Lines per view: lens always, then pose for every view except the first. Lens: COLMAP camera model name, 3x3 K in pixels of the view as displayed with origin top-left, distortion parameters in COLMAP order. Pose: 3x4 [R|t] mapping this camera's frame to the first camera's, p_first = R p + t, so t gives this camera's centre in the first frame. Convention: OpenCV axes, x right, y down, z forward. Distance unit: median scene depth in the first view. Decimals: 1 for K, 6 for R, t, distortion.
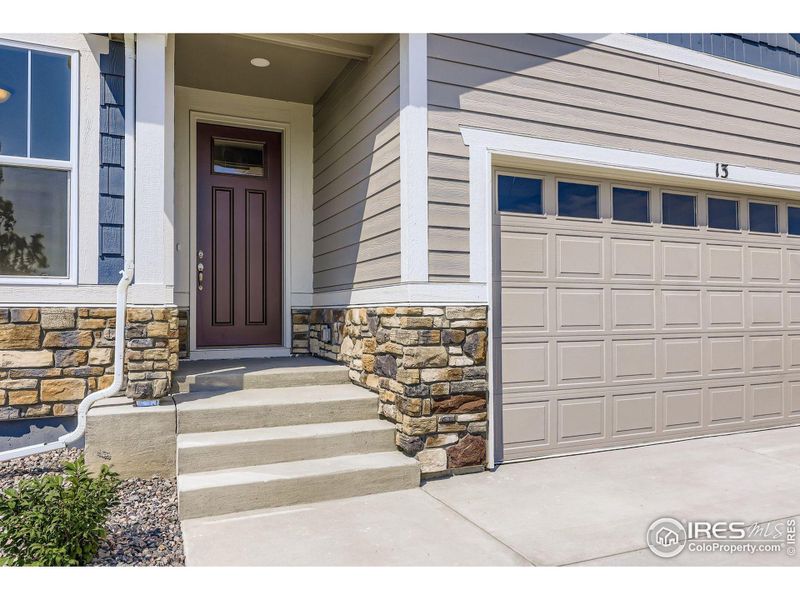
lens RADIAL K [[580.3, 0, 415.3], [0, 580.3, 289.7], [0, 0, 1]] dist [0.073788, 0.000731]
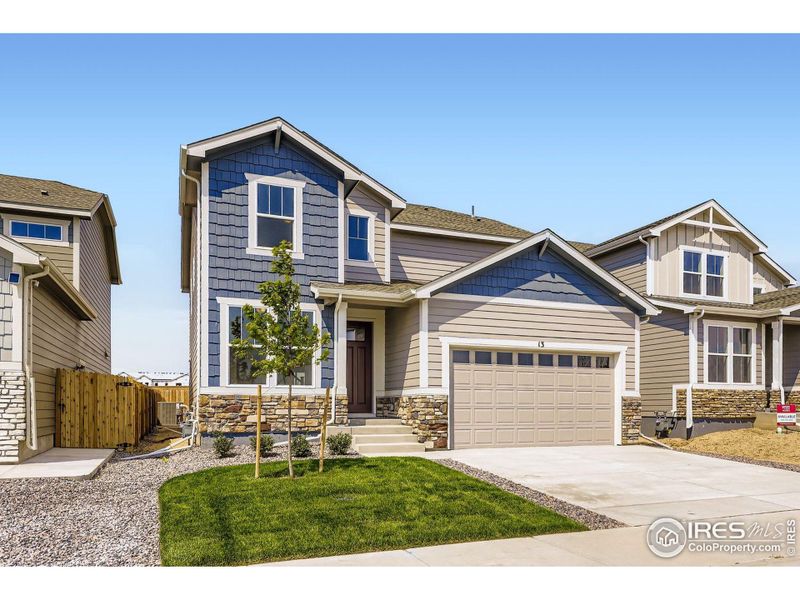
lens RADIAL K [[580.3, 0, 415.3], [0, 580.3, 289.7], [0, 0, 1]] dist [0.073788, 0.000731]
pose [[0.998355, -0.006852, -0.056930, 0.129232], [-0.002464, 0.986791, -0.161978, -0.024505], [0.057288, 0.161852, 0.985151, -2.086074]]
